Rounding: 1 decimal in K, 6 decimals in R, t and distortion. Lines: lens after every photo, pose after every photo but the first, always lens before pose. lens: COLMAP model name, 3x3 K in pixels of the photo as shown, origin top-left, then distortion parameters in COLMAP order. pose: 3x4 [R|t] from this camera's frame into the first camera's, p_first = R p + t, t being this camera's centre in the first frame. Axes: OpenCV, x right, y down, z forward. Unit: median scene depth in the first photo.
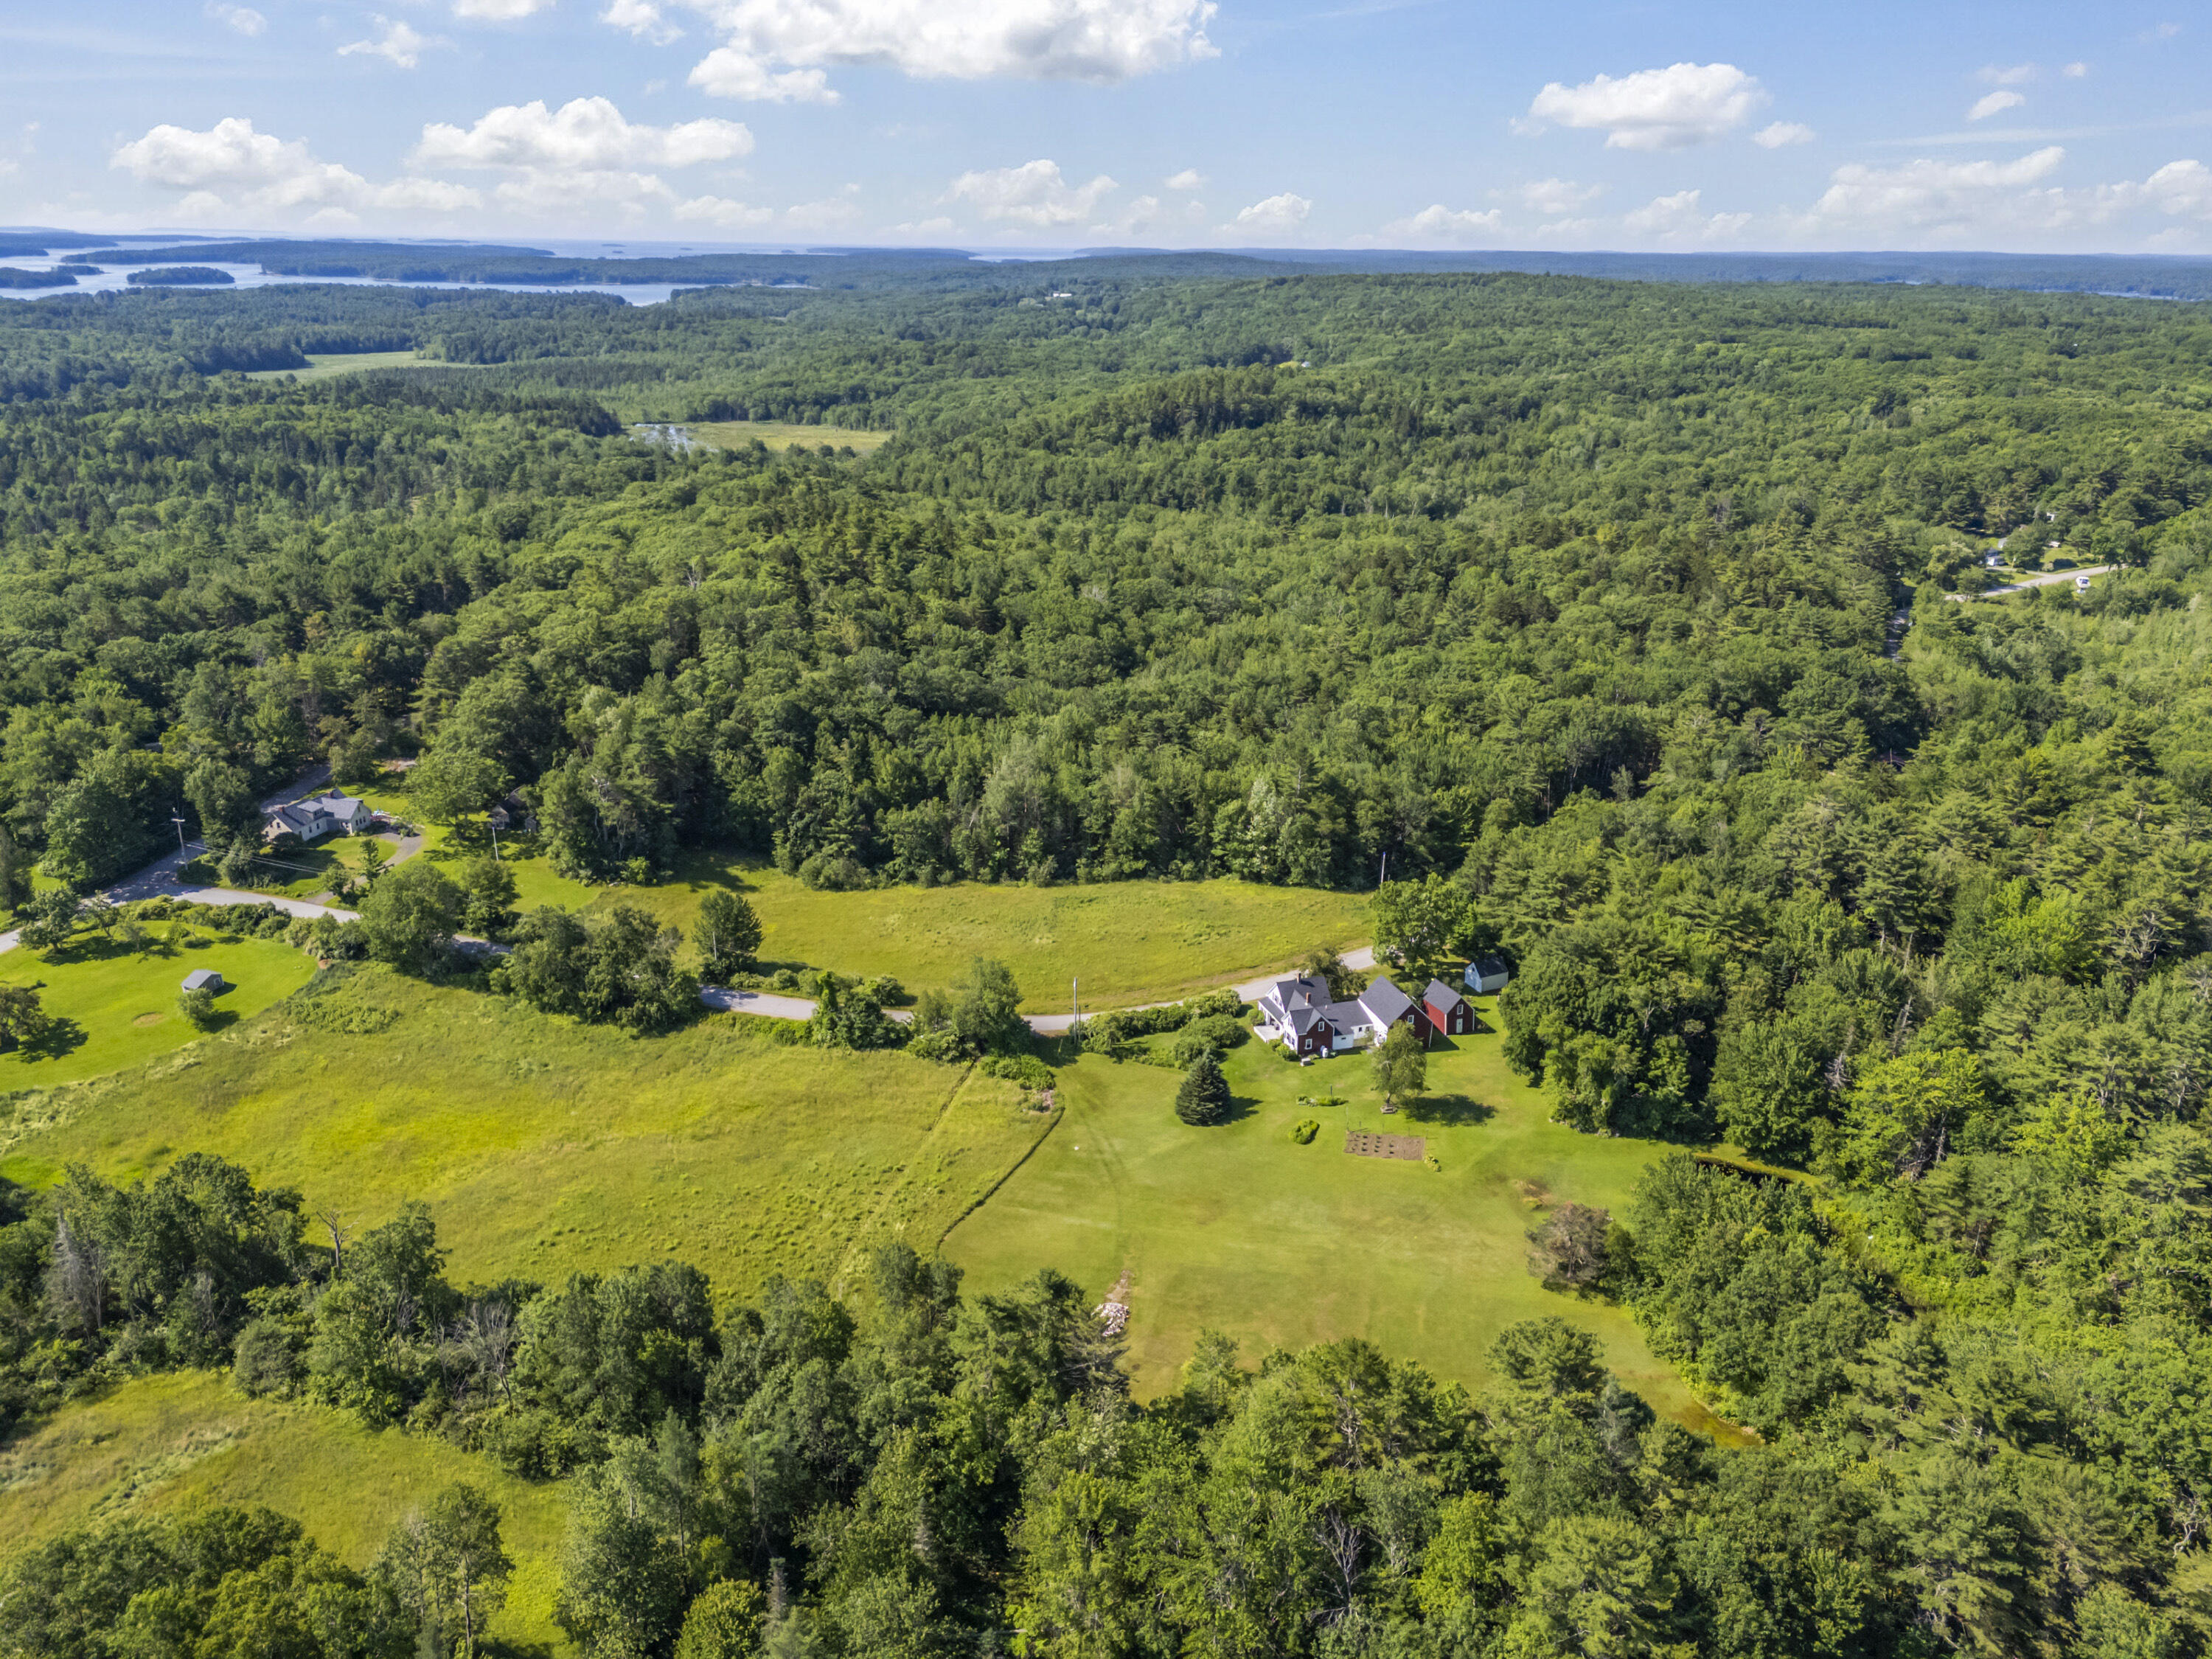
lens RADIAL K [[1631.1, 0, 1101.4], [0, 1631.1, 824.0], [0, 0, 1]] dist [0.073637, -0.063641]
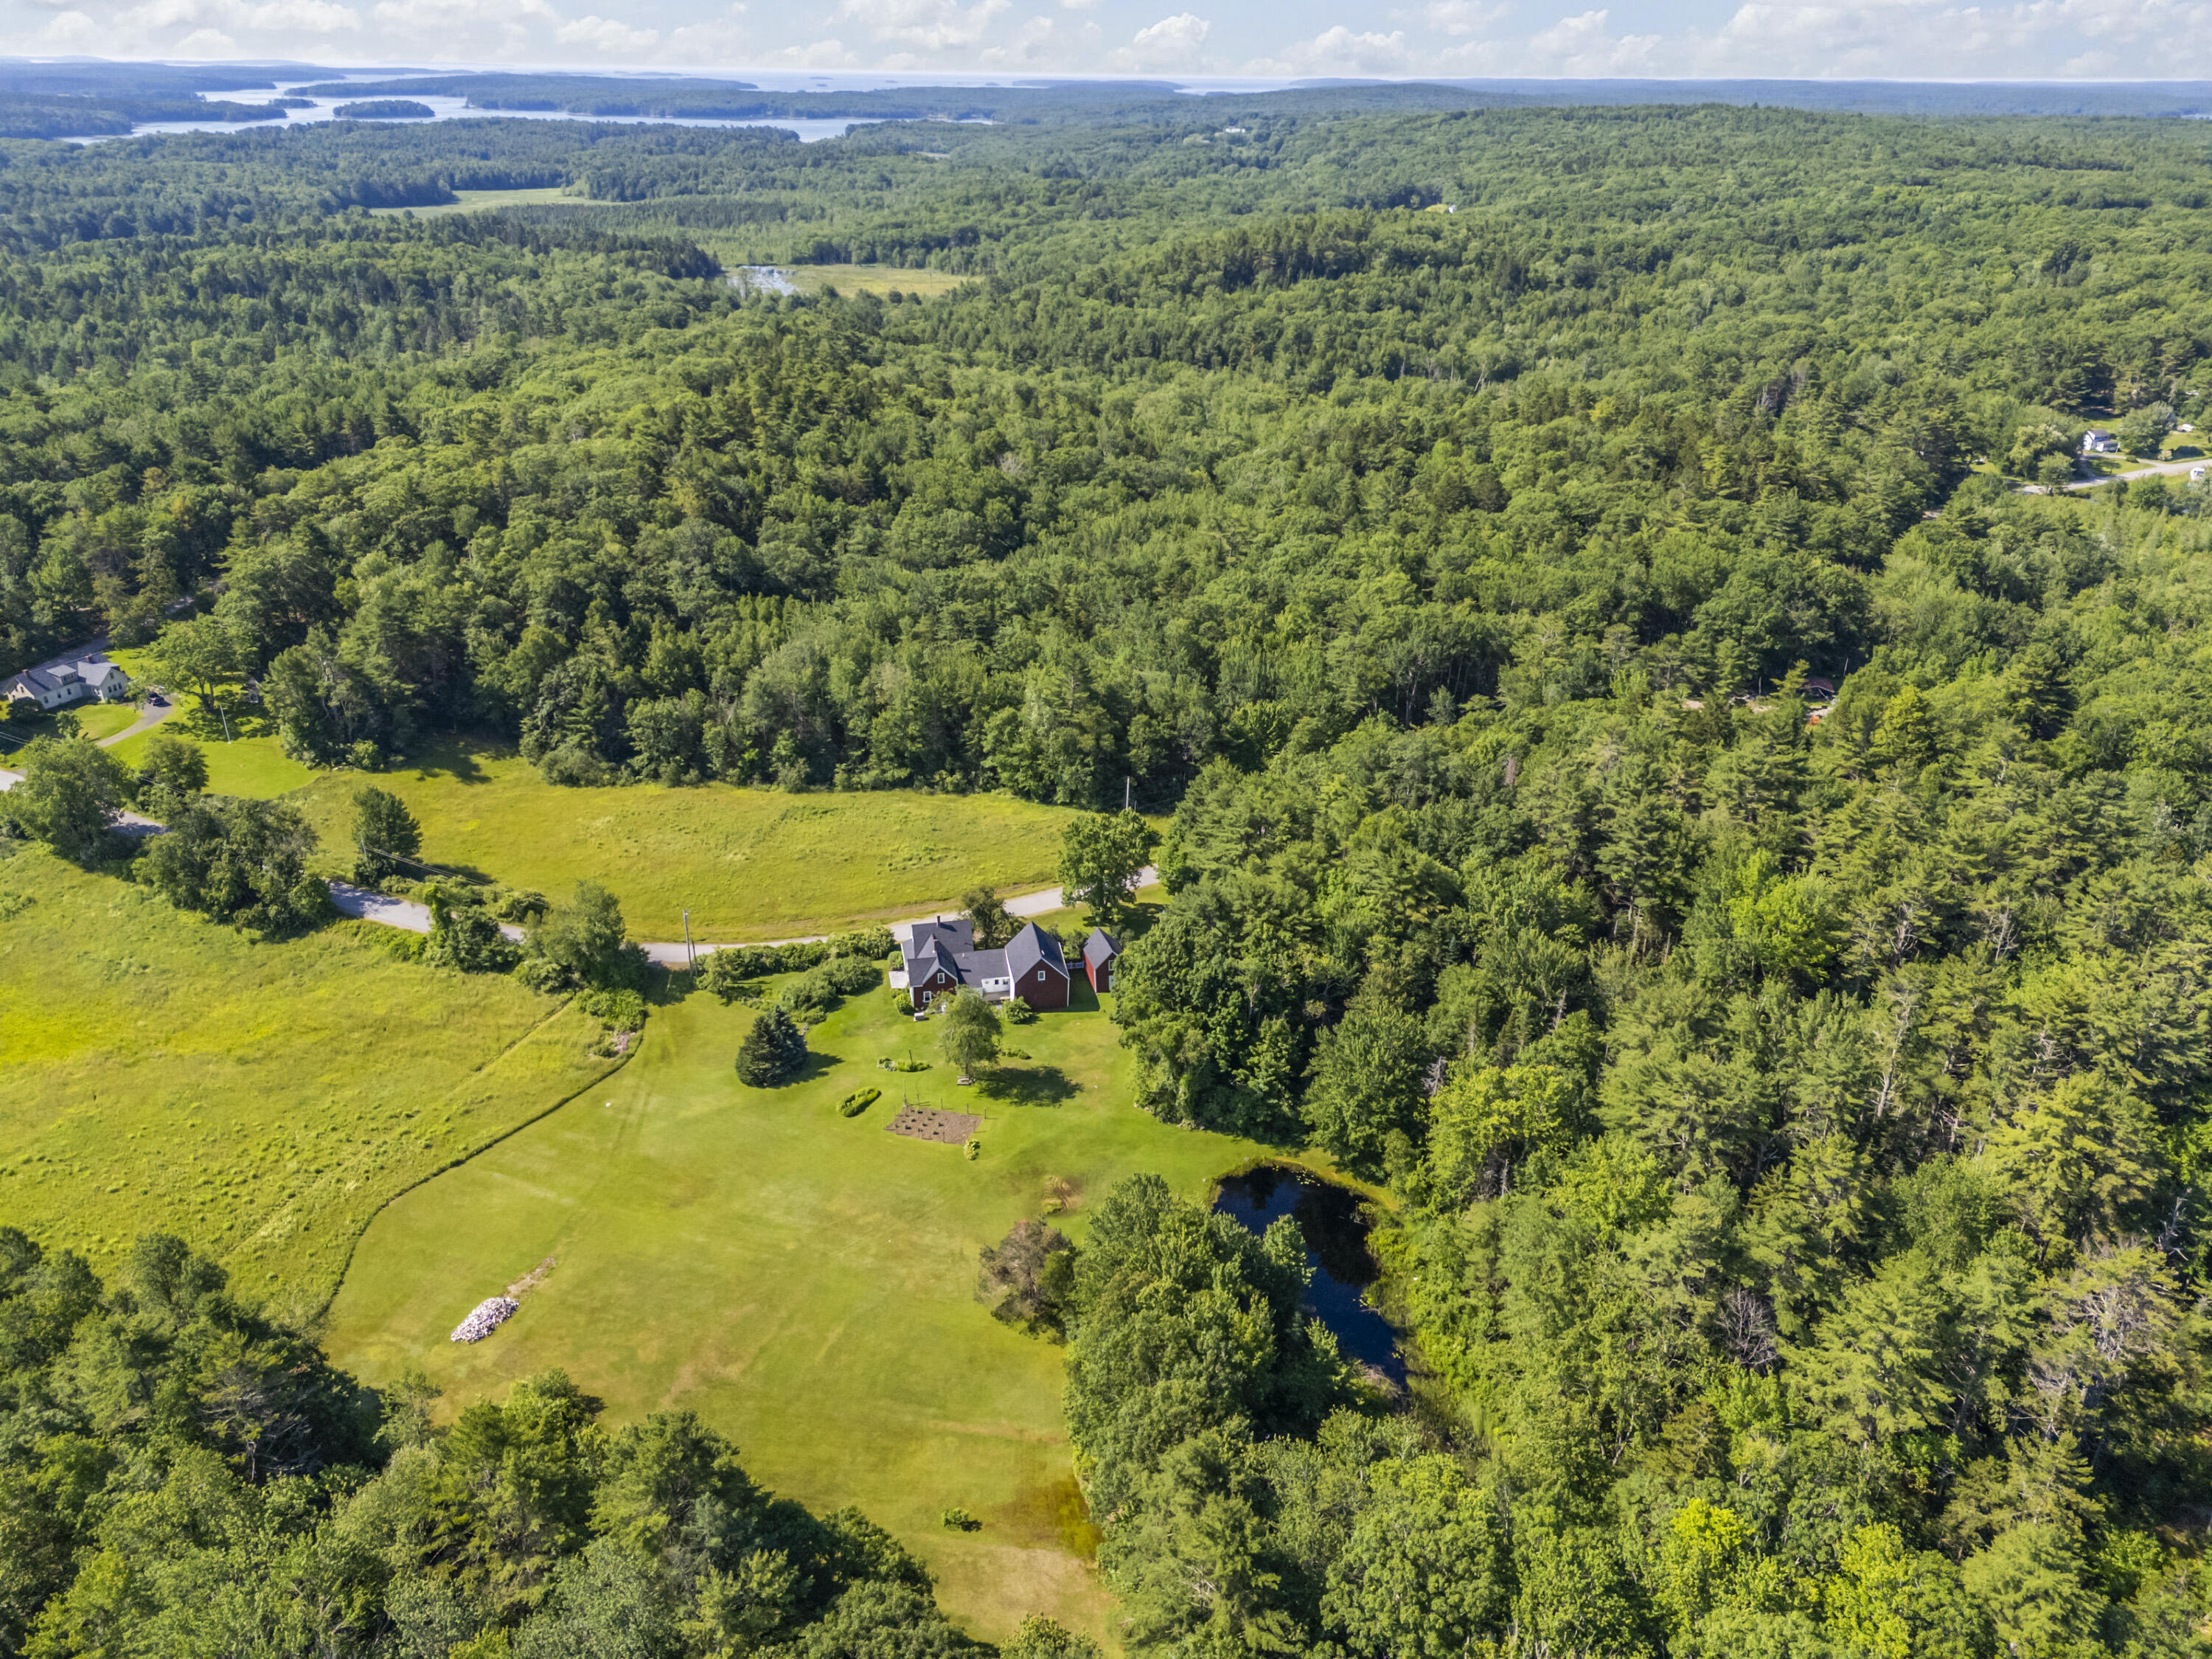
lens RADIAL K [[1631.1, 0, 1101.4], [0, 1631.1, 824.0], [0, 0, 1]] dist [0.073637, -0.063641]
pose [[0.992449, 0.050458, -0.111803, 0.232059], [-0.040584, 0.995213, 0.088901, -0.031586], [0.115753, -0.083693, 0.989746, 0.096818]]
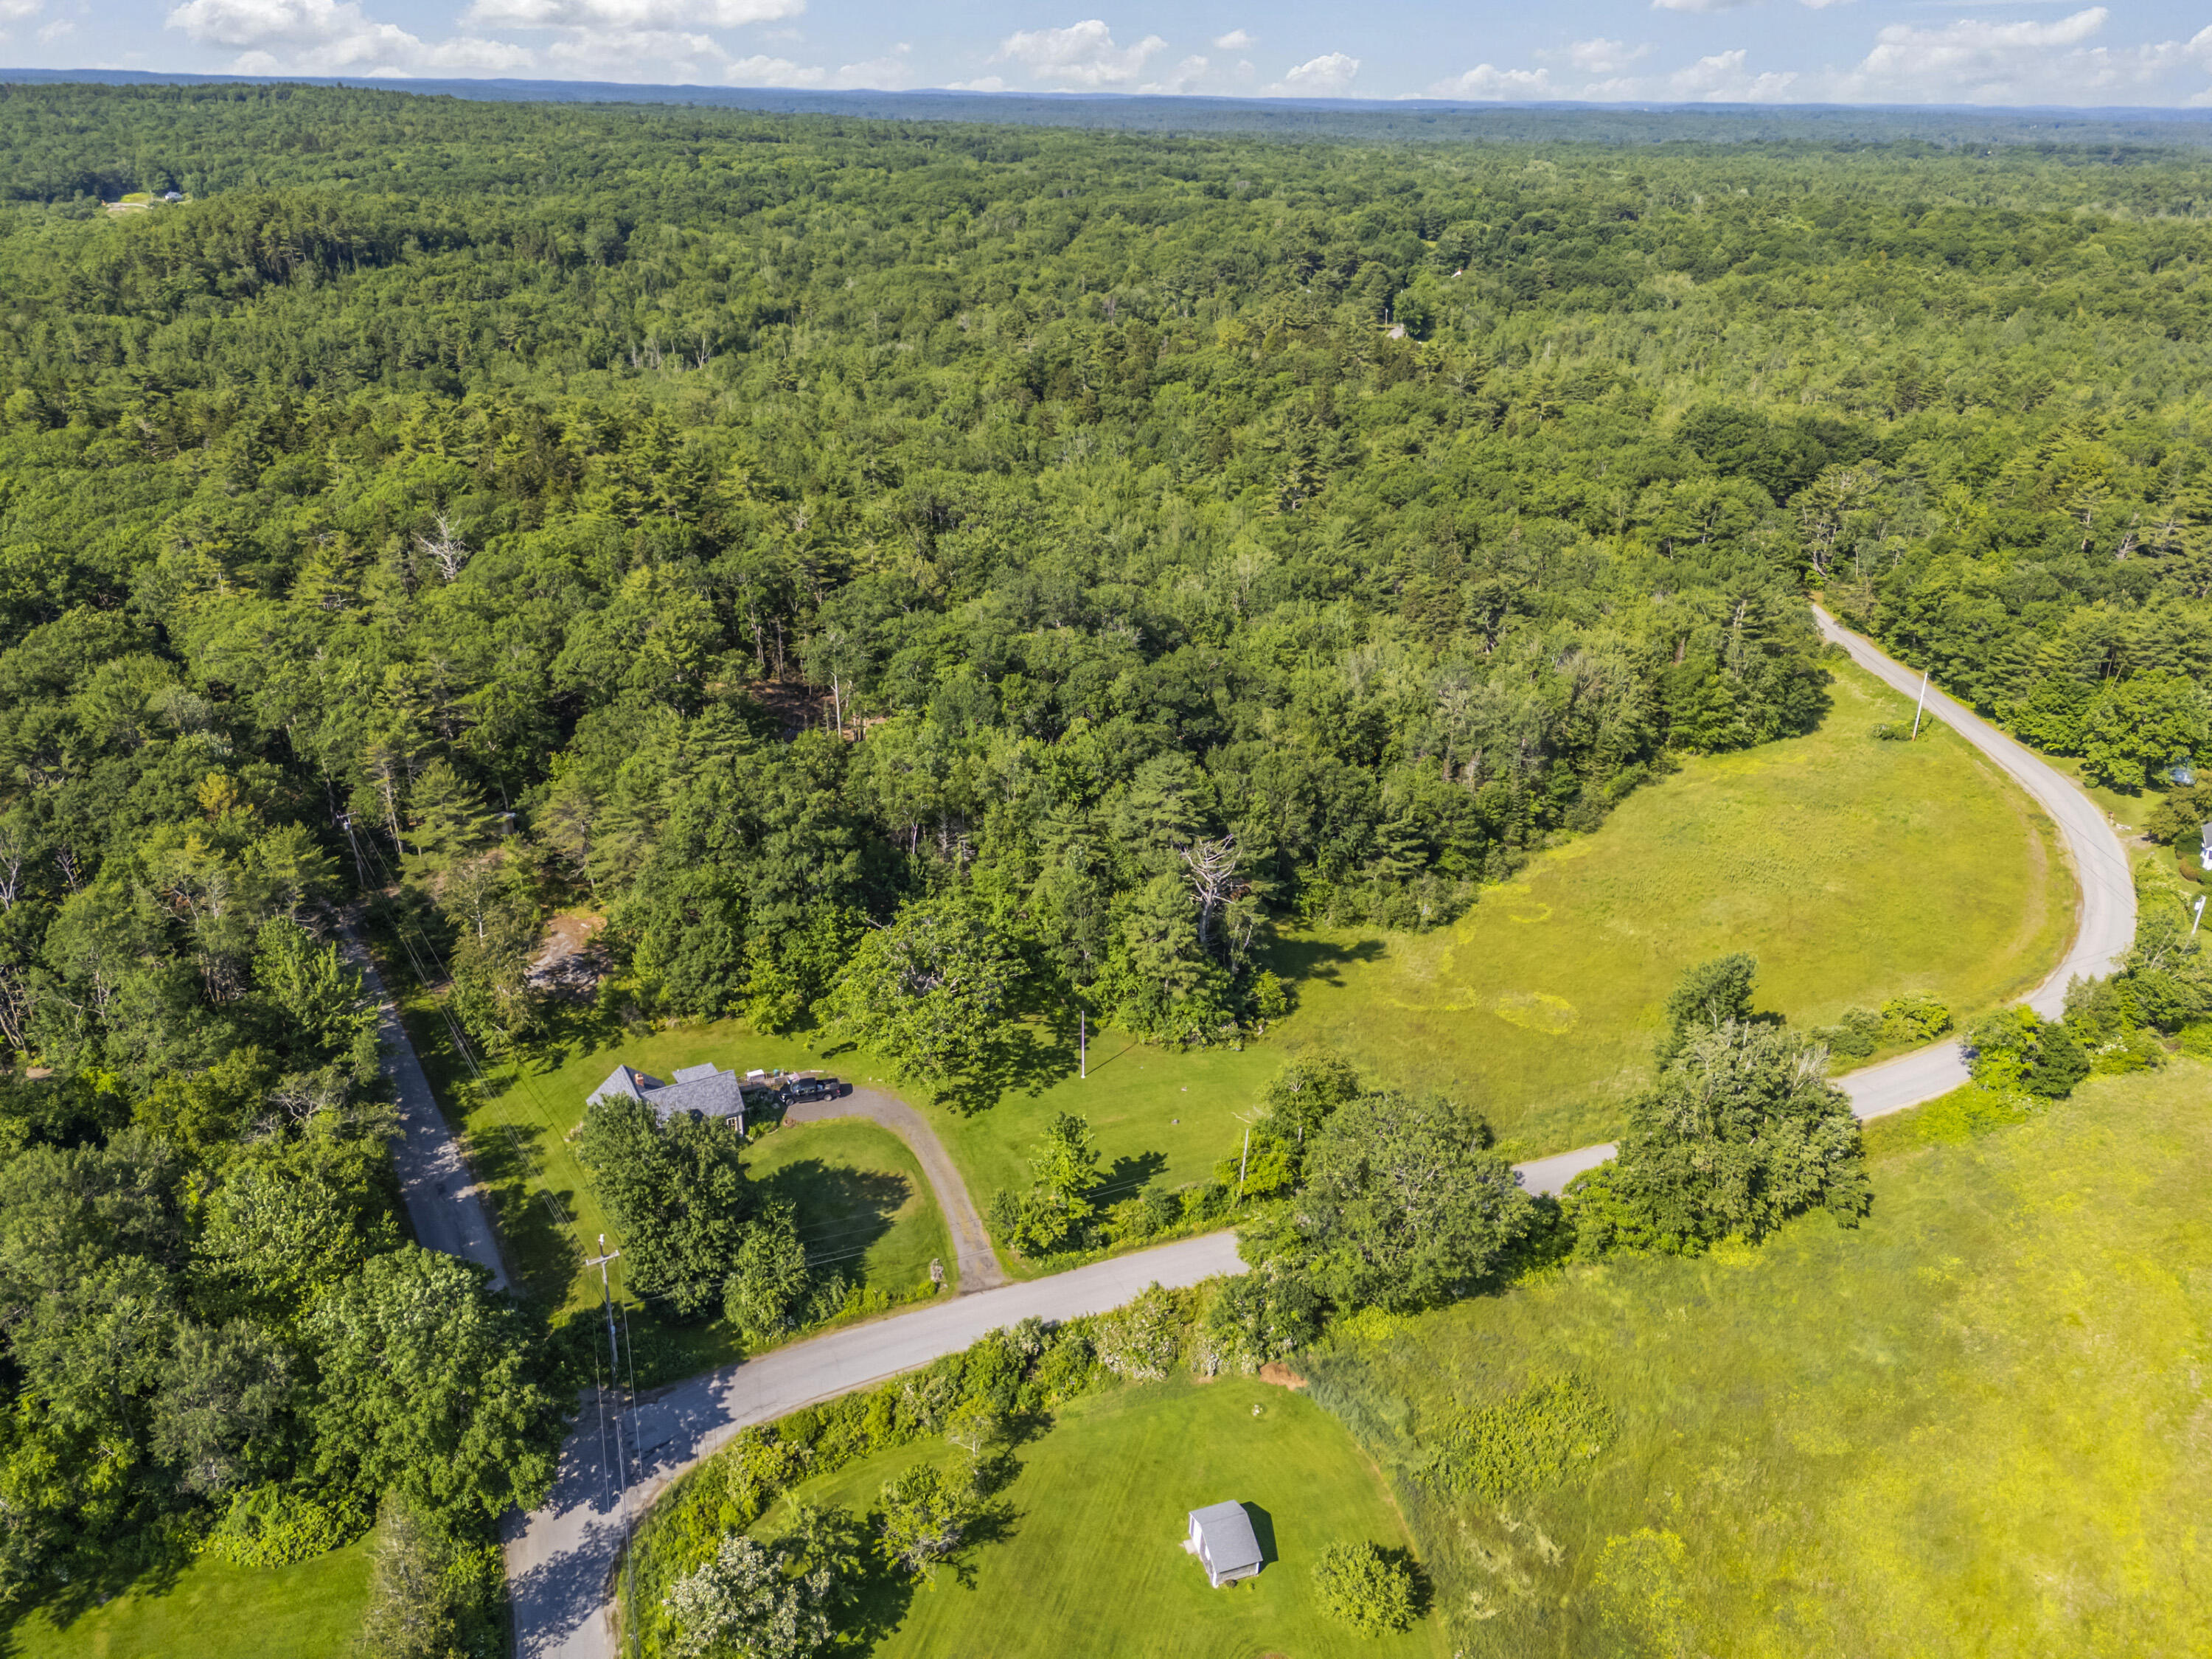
lens RADIAL K [[1631.1, 0, 1101.4], [0, 1631.1, 824.0], [0, 0, 1]] dist [0.073637, -0.063641]
pose [[0.727661, -0.281583, 0.625476, -0.634724], [0.225085, 0.959385, 0.170047, -0.135364], [-0.647955, 0.017049, 0.761488, 0.554447]]
